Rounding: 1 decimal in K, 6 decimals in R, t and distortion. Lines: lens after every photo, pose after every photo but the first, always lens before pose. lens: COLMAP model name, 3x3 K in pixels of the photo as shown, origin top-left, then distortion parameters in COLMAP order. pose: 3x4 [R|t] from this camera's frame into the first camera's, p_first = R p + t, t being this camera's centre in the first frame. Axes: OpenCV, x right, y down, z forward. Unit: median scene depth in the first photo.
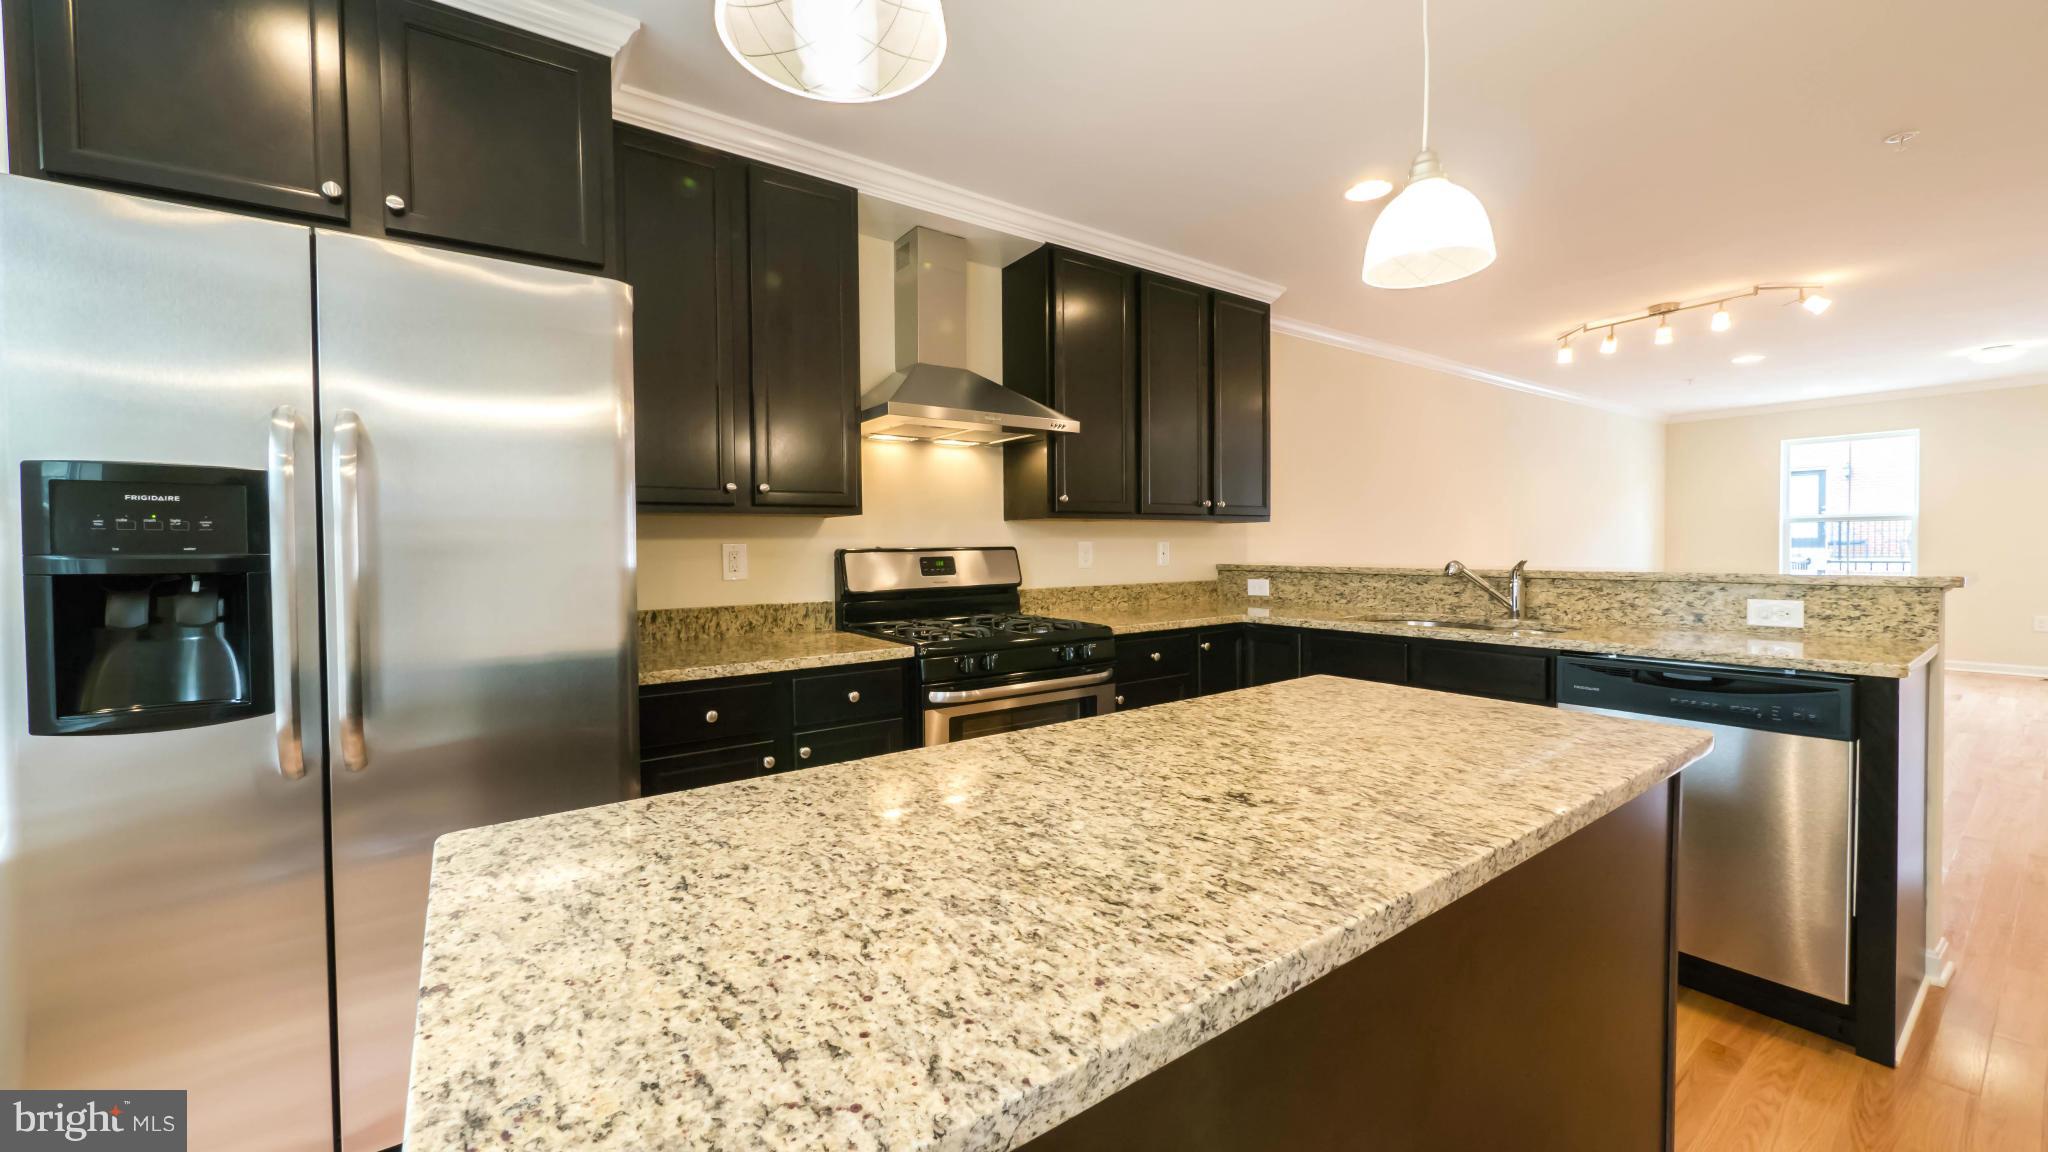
lens RADIAL K [[806.0, 0, 1031.7], [0, 806.0, 558.9], [0, 0, 1]] dist [0.000374, 0.000007]
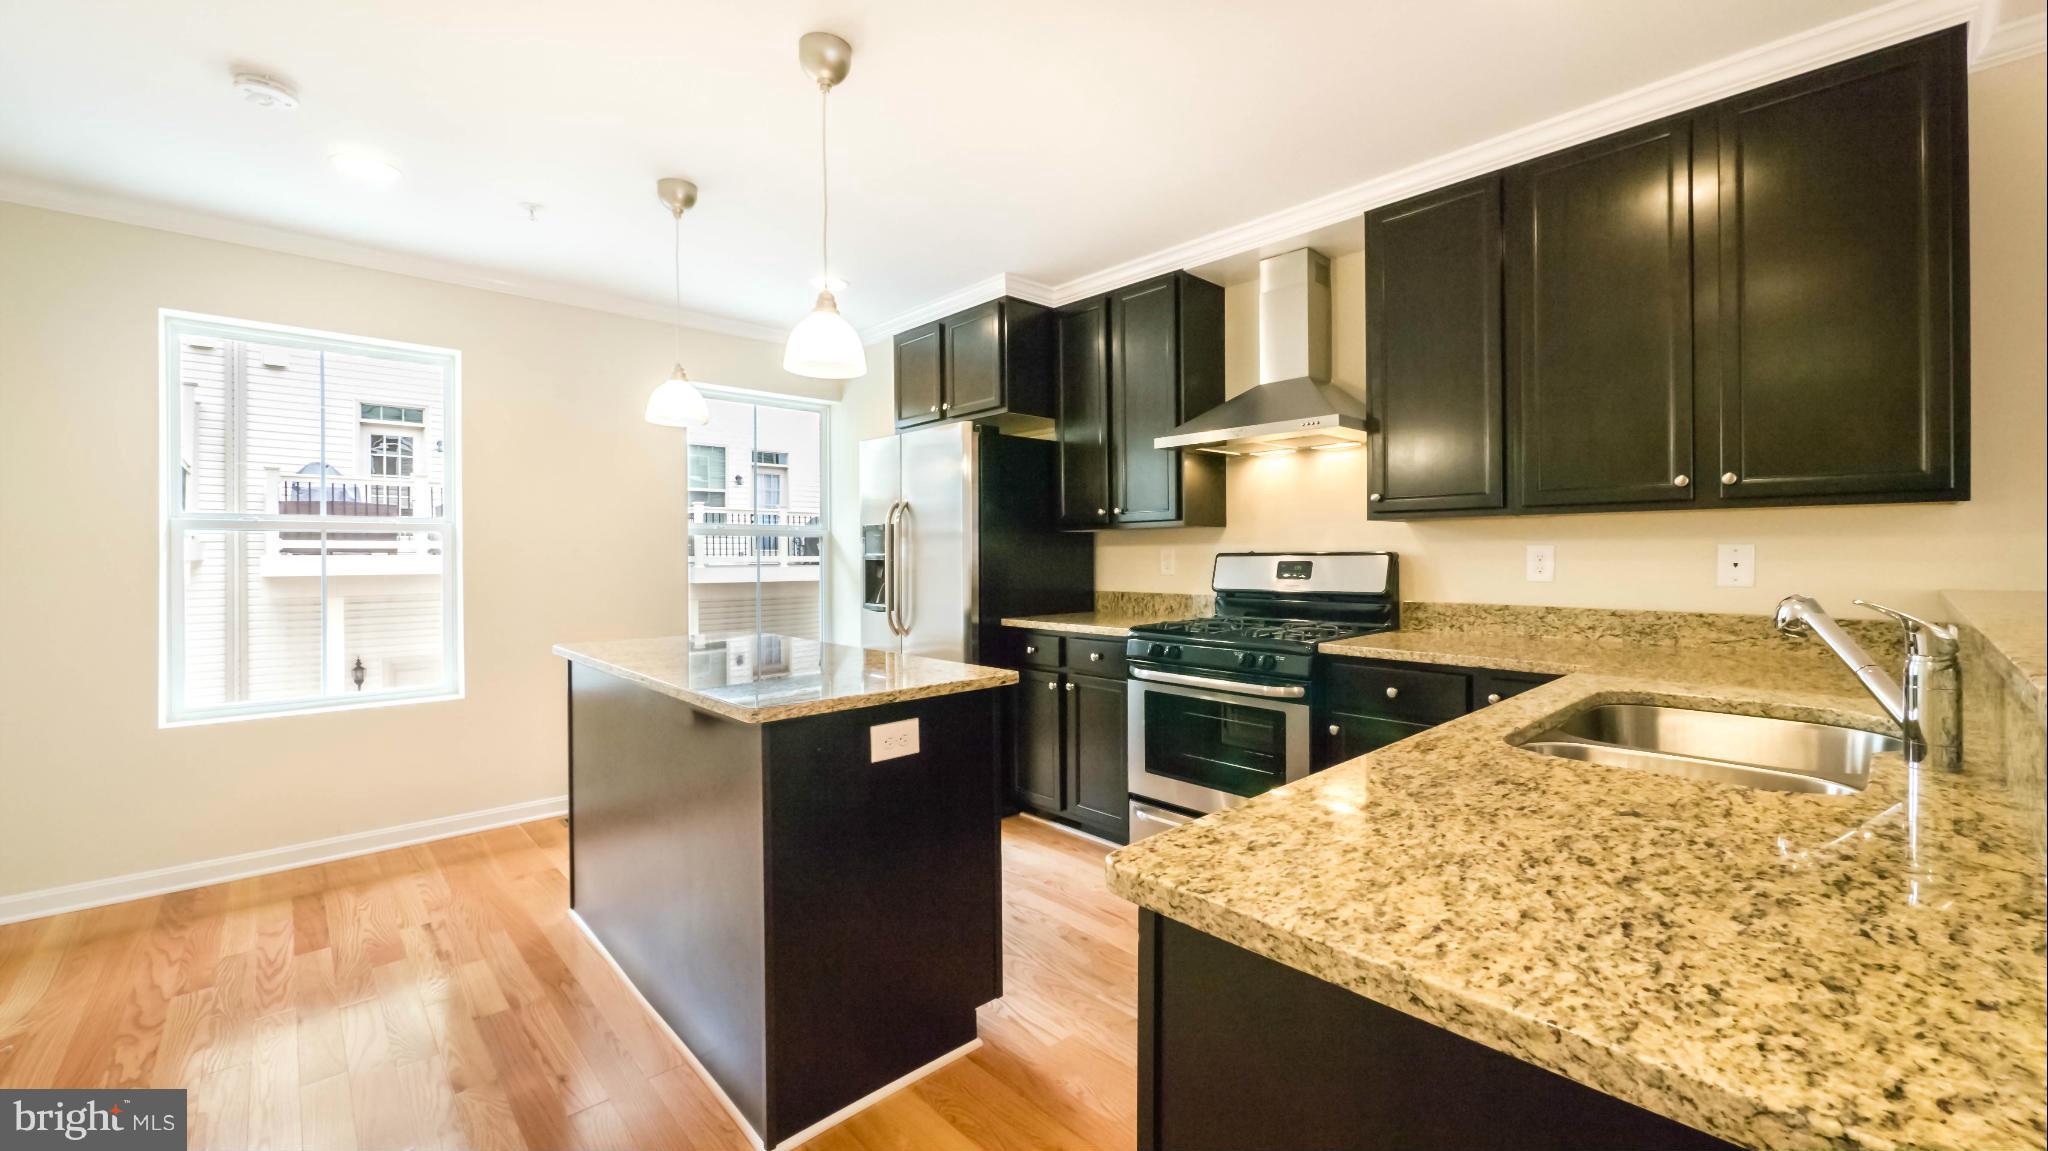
lens RADIAL K [[806.0, 0, 1031.7], [0, 806.0, 558.4], [0, 0, 1]] dist [0.000374, 0.000007]
pose [[0.100379, 0.013157, -0.994862, 0.862976], [-0.015143, 0.999817, 0.011694, -0.012904], [0.994834, 0.013891, 0.100560, 0.542816]]
